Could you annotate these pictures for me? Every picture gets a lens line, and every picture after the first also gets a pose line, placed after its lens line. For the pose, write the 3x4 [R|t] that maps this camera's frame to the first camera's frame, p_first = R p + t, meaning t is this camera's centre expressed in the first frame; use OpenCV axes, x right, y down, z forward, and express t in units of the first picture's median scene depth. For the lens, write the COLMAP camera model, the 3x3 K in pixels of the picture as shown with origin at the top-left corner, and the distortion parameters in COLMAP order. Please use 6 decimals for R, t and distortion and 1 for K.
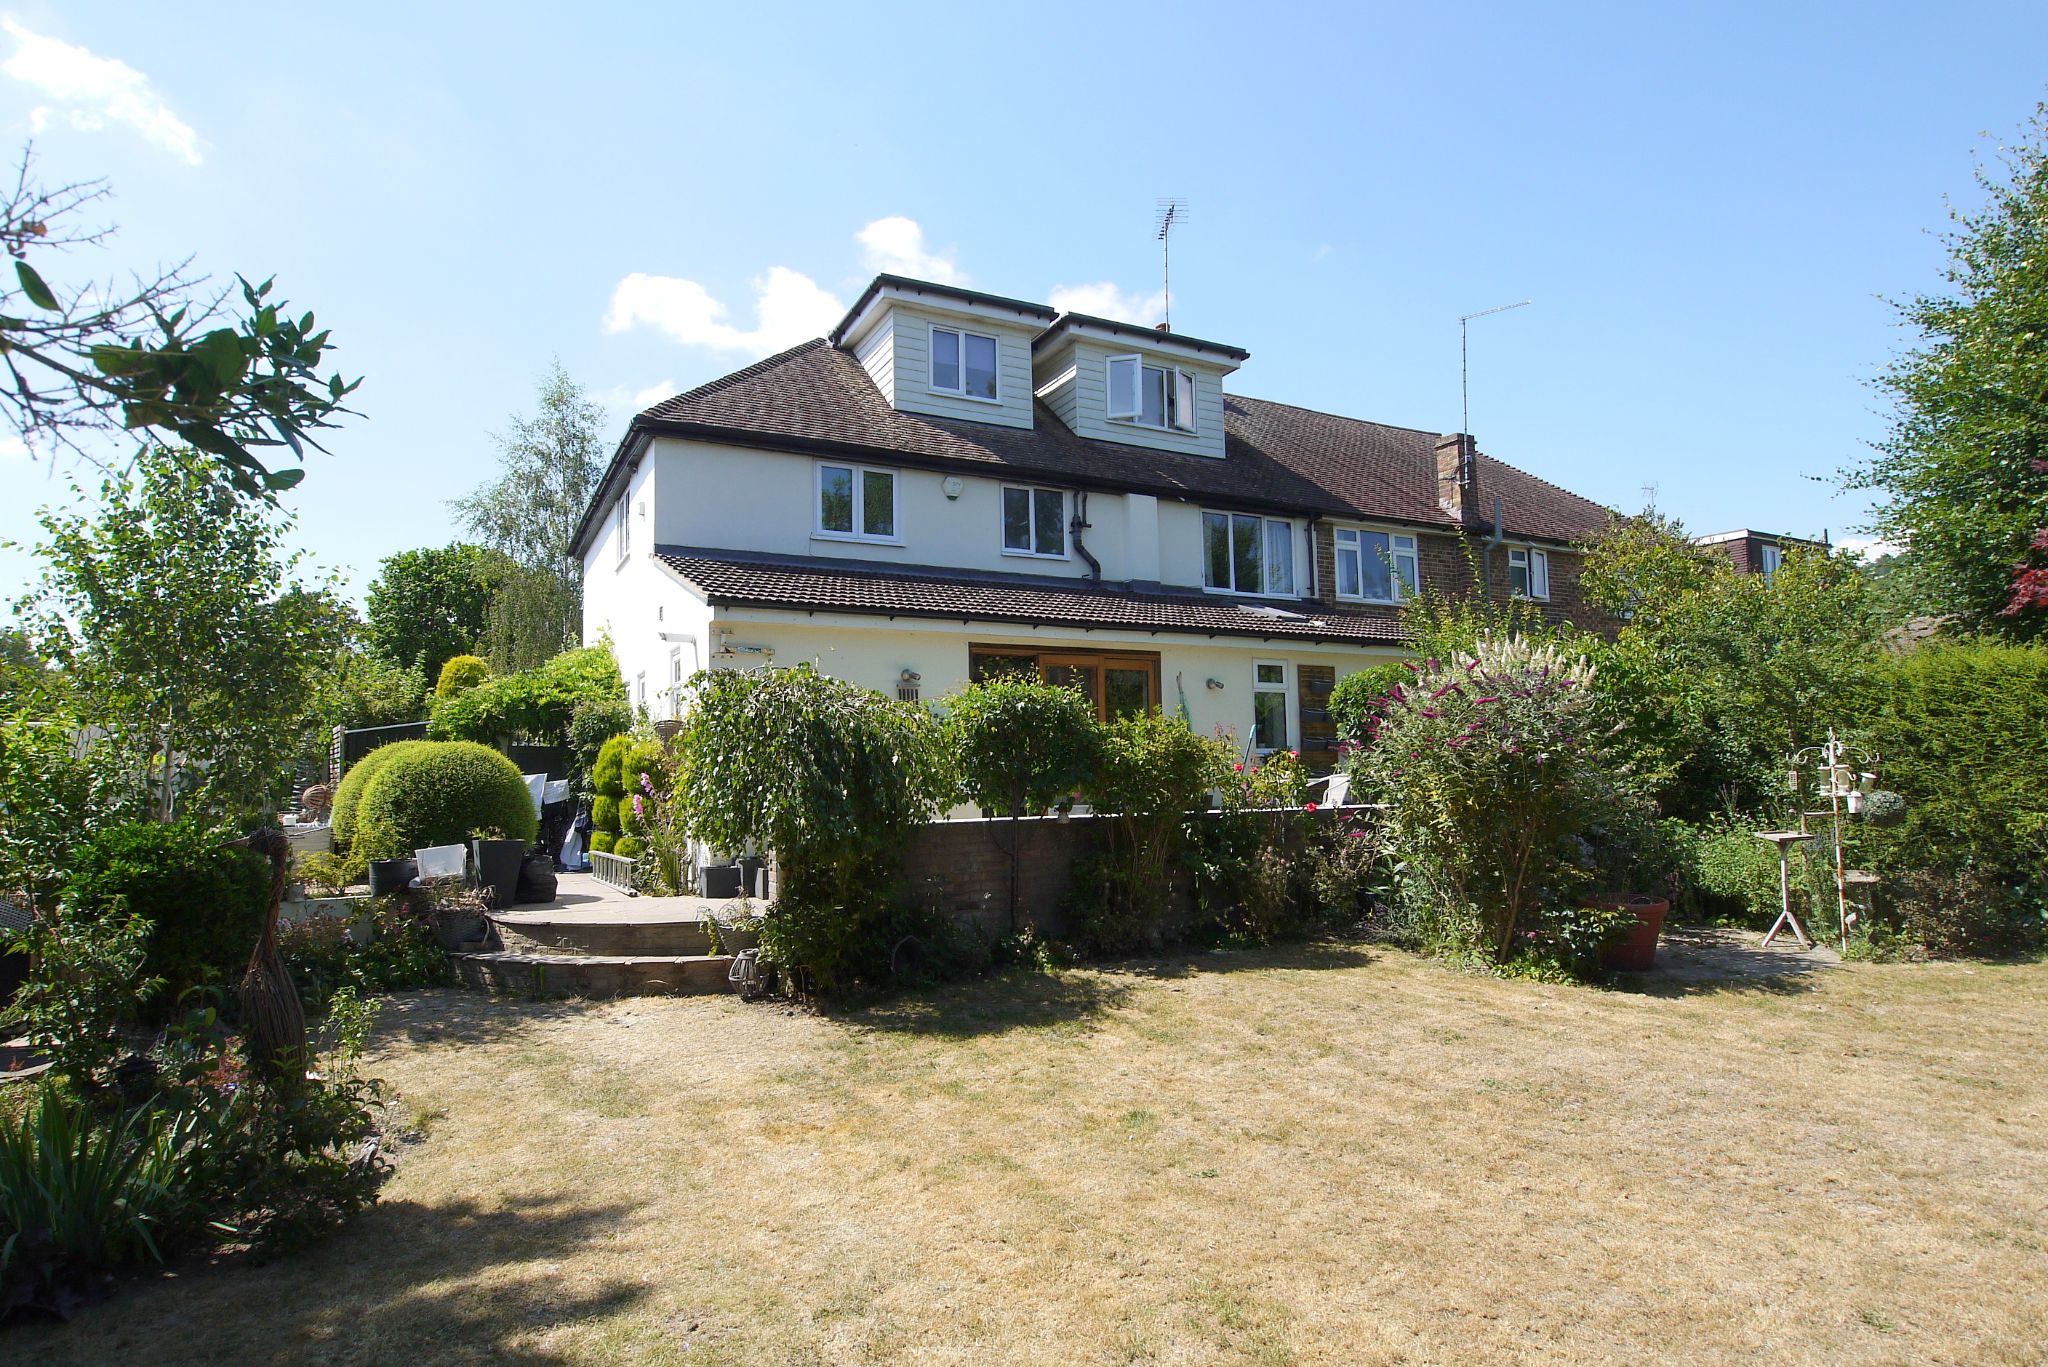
lens RADIAL K [[1087.0, 0, 1020.1], [0, 1087.0, 684.8], [0, 0, 1]] dist [-0.015759, -0.002284]
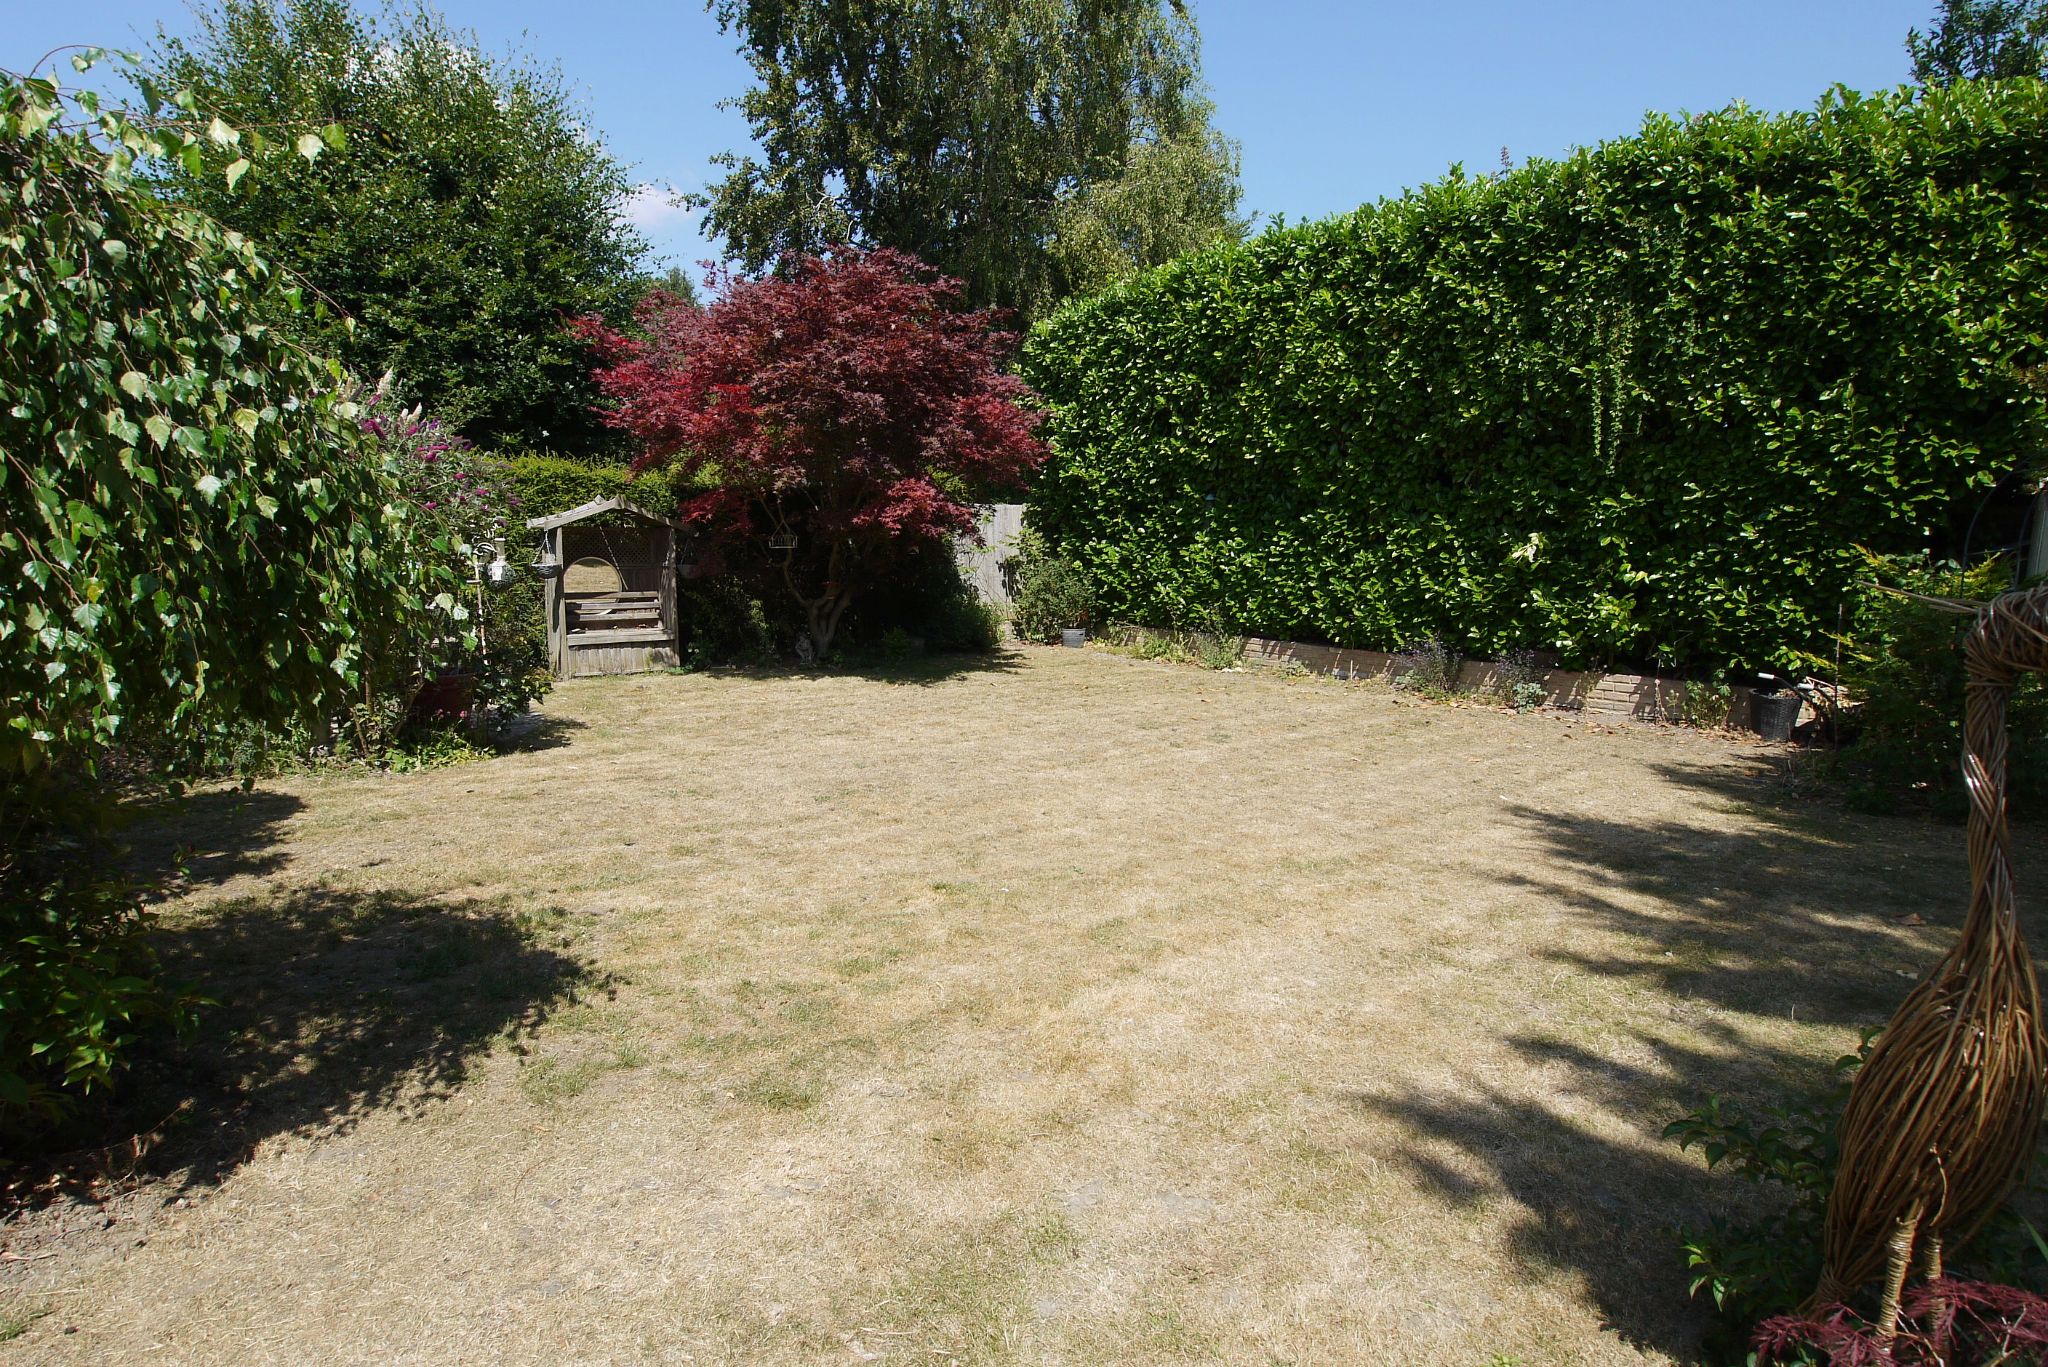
lens RADIAL K [[1087.0, 0, 1020.8], [0, 1087.0, 683.9], [0, 0, 1]] dist [-0.015759, -0.002284]
pose [[-0.243573, -0.091033, 0.965601, -0.950682], [-0.087457, 0.993591, 0.071610, 0.173903], [-0.965931, -0.067006, -0.249974, 1.394922]]
